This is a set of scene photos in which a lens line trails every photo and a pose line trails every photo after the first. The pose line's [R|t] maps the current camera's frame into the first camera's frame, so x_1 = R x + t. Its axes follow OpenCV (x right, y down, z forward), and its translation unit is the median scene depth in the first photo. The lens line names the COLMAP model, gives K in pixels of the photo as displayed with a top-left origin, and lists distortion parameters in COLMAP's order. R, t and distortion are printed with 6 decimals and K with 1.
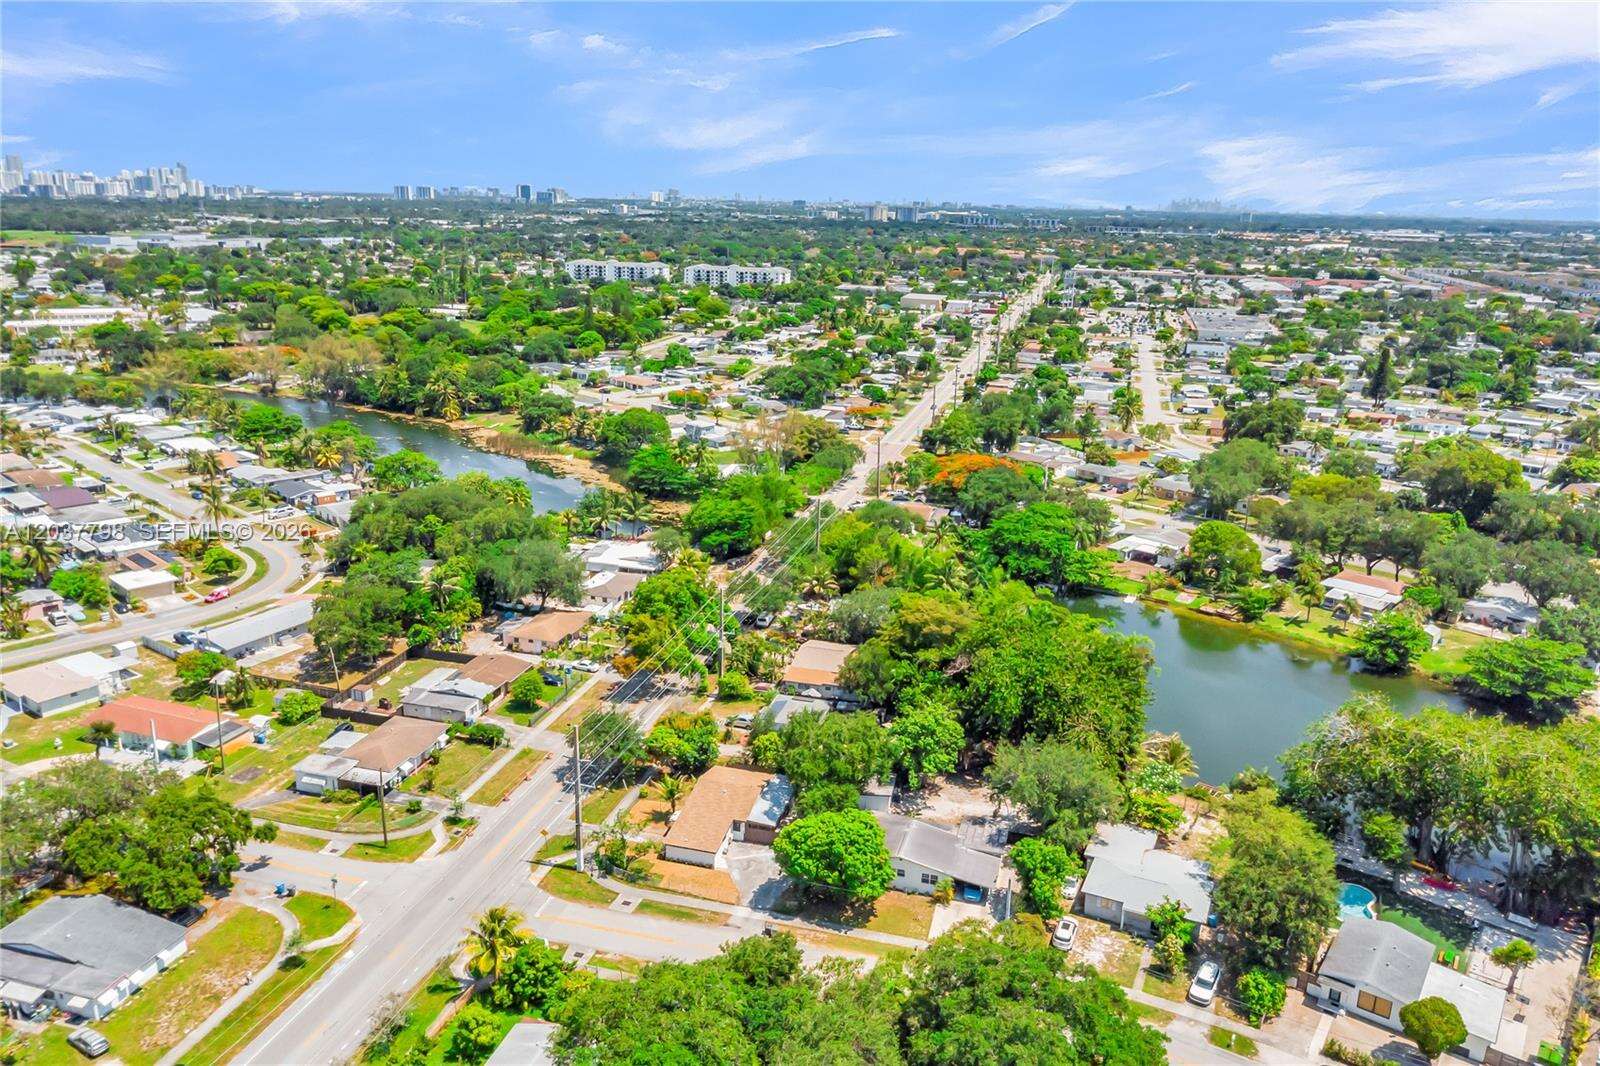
lens RADIAL K [[1162.7, 0, 800.0], [0, 1162.7, 533.0], [0, 0, 1]] dist [0.004437, 0.008198]
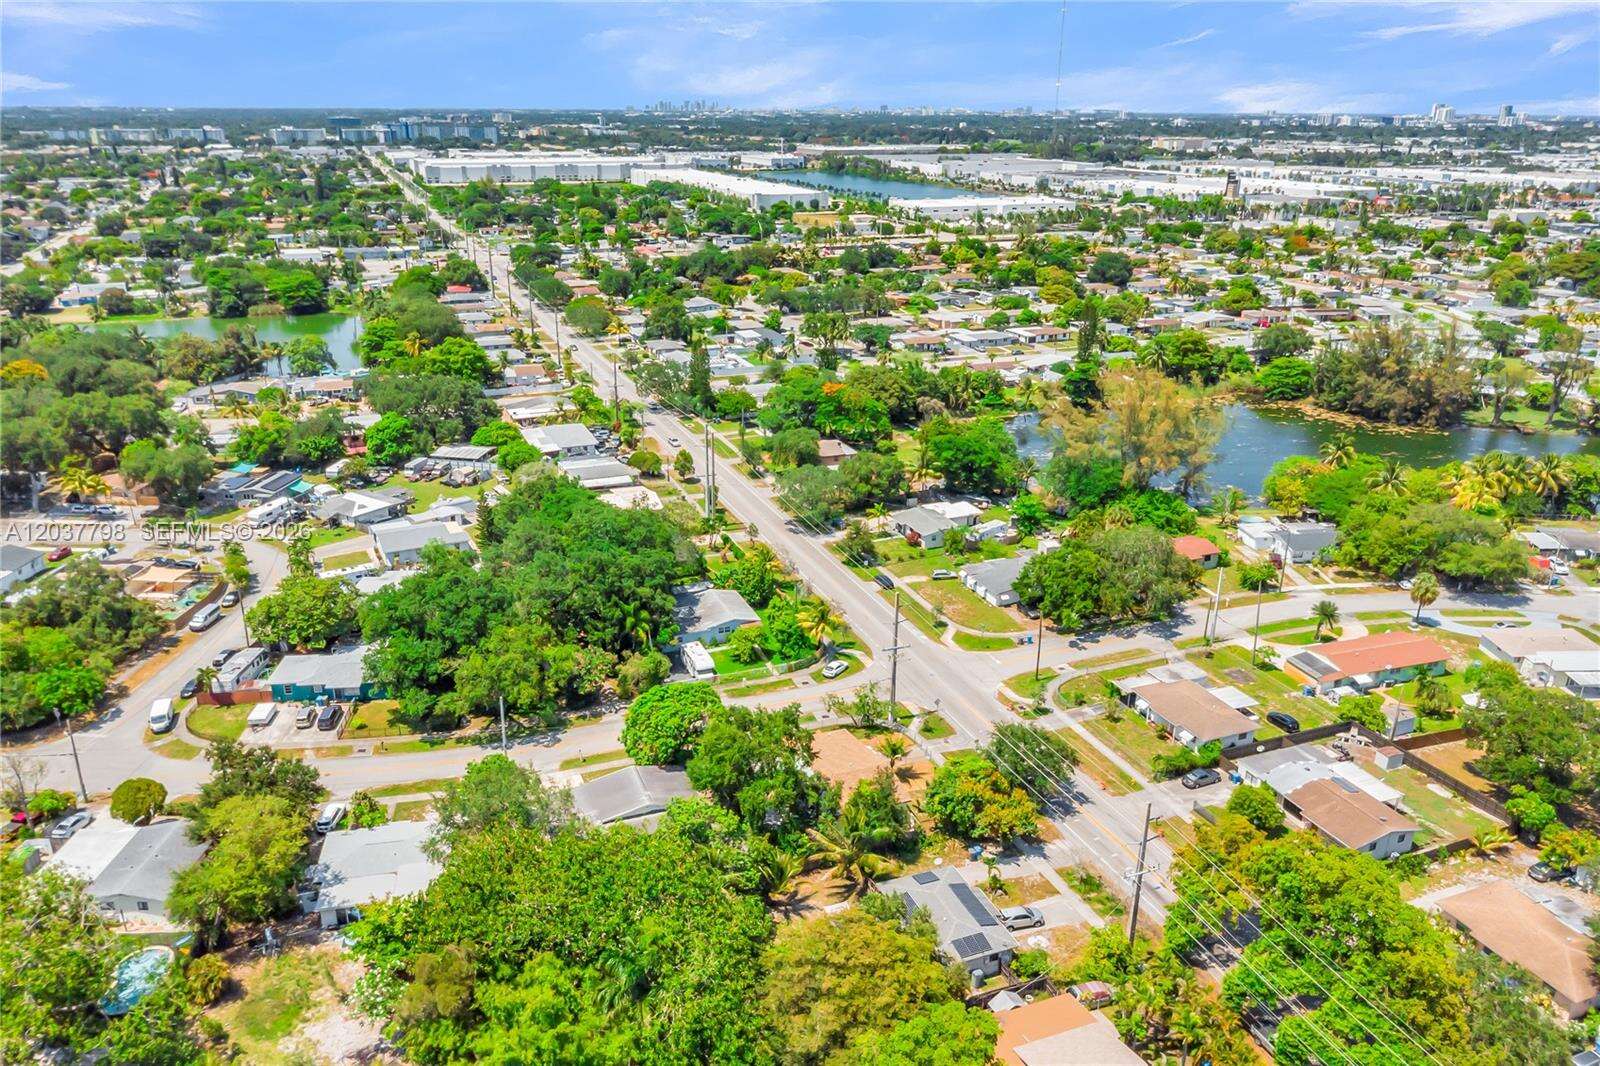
lens RADIAL K [[1162.7, 0, 800.0], [0, 1162.7, 533.0], [0, 0, 1]] dist [0.004437, 0.008198]
pose [[-0.801471, 0.181474, -0.569835, 0.514497], [-0.188138, 0.827956, 0.528293, -0.460395], [0.567669, 0.530619, -0.629440, 1.630943]]
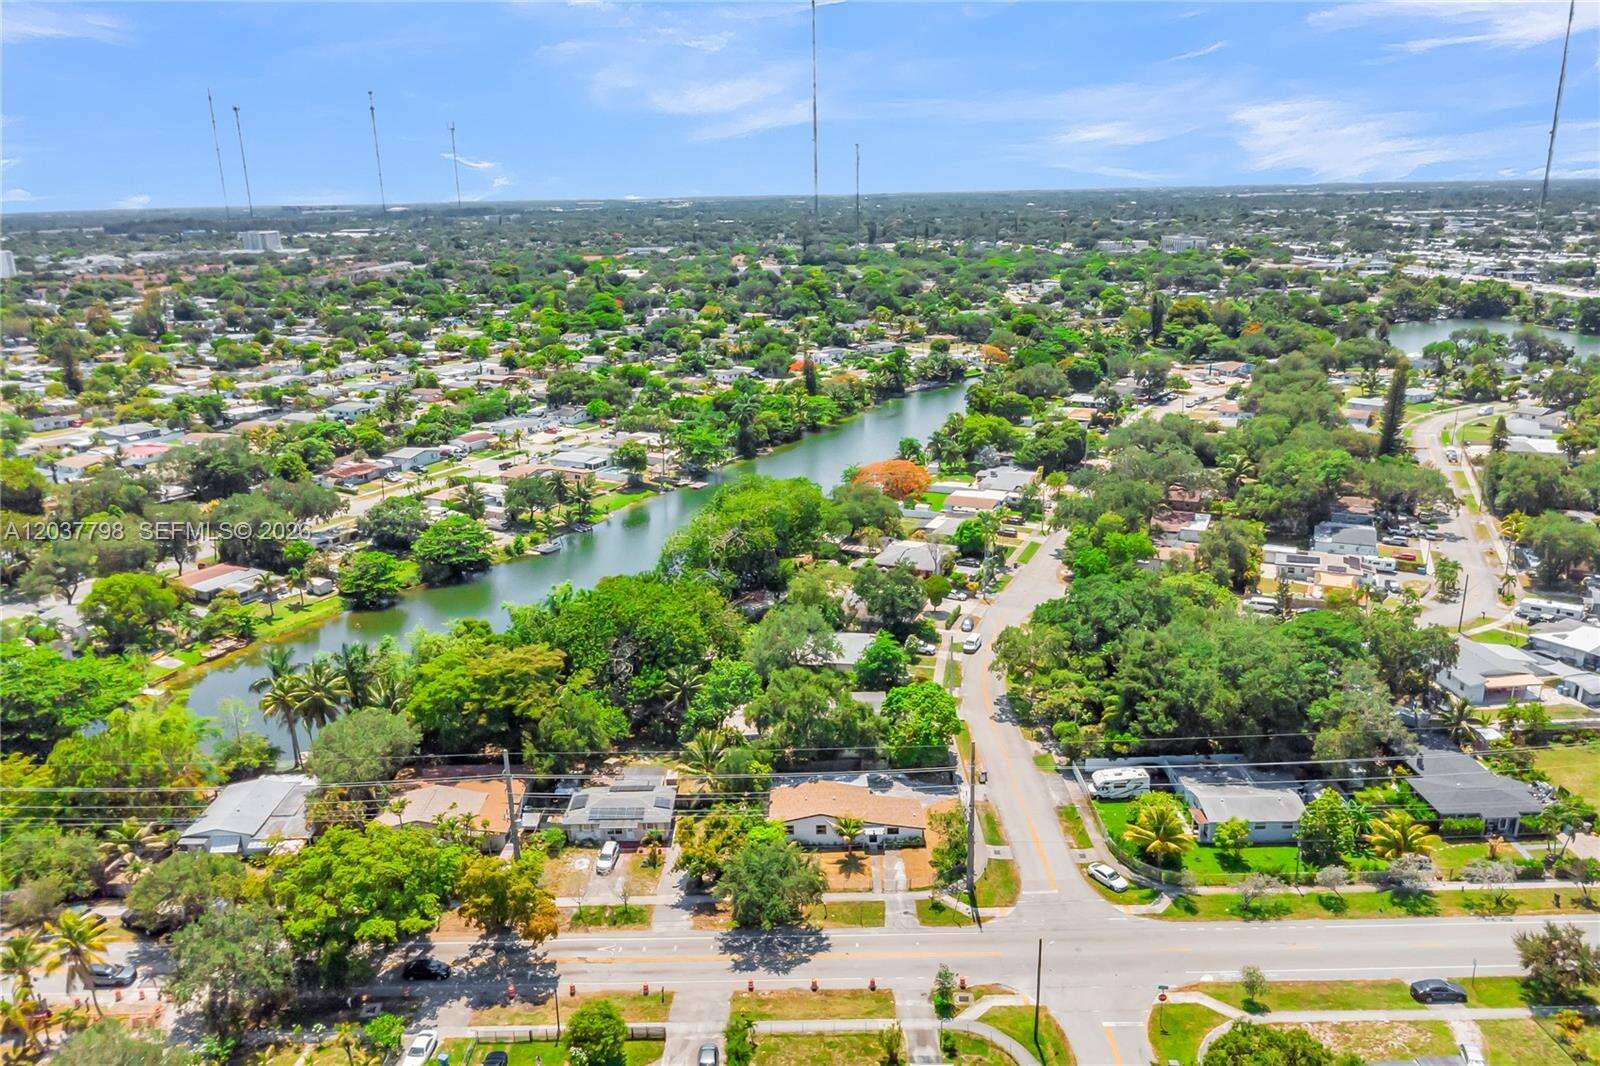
lens RADIAL K [[1162.7, 0, 800.0], [0, 1162.7, 533.0], [0, 0, 1]] dist [0.004437, 0.008198]
pose [[-0.266854, -0.294796, 0.917542, -0.988652], [0.279990, 0.887287, 0.366507, -0.380668], [-0.922168, 0.354707, -0.154236, 1.223926]]
